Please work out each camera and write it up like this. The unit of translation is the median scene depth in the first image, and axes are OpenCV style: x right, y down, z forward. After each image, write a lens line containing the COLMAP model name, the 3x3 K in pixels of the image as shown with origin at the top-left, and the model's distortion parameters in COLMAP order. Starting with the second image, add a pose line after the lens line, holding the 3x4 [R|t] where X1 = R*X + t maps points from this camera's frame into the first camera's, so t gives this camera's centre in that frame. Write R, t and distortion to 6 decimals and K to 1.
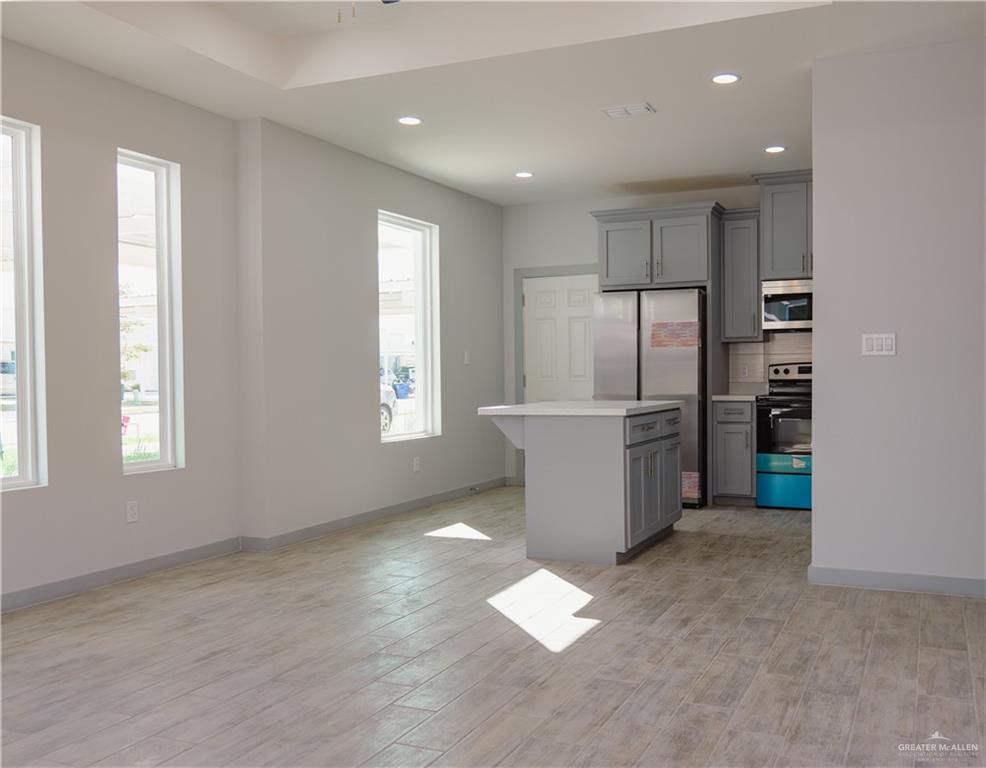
lens RADIAL K [[881.2, 0, 591.2], [0, 881.2, 385.2], [0, 0, 1]] dist [0.009186, 0.007204]
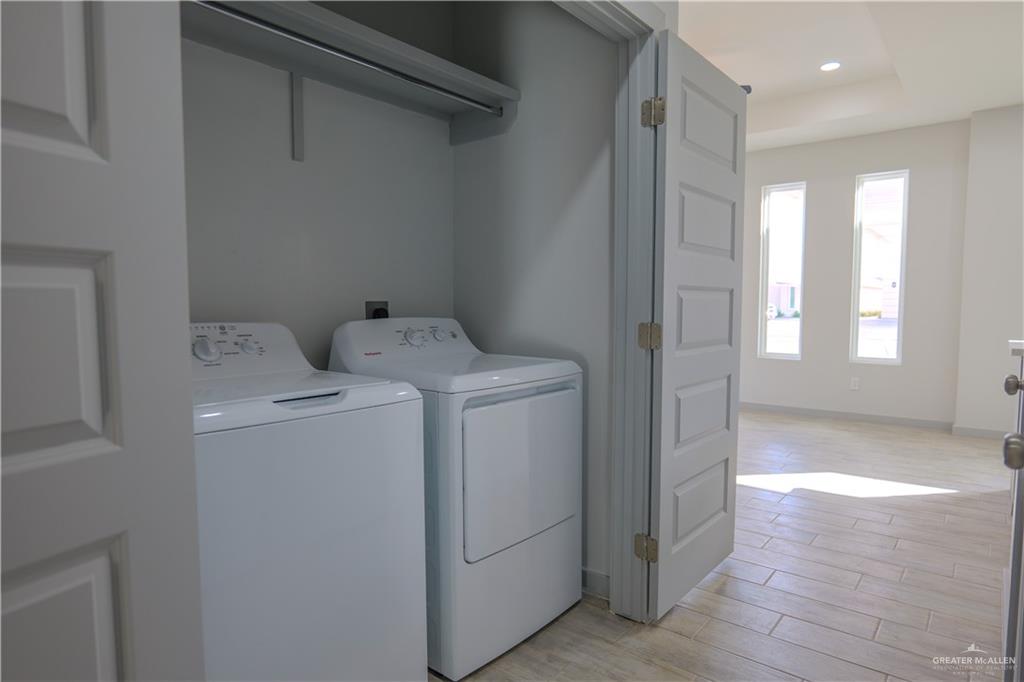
lens RADIAL K [[598.1, 0, 511.5], [0, 598.1, 344.6], [0, 0, 1]] dist [-0.020019, 0.000825]
pose [[-0.316419, 0.070115, -0.946025, 0.548834], [-0.006177, 0.997091, 0.075966, -0.013661], [0.948600, 0.029881, -0.315065, 0.490417]]
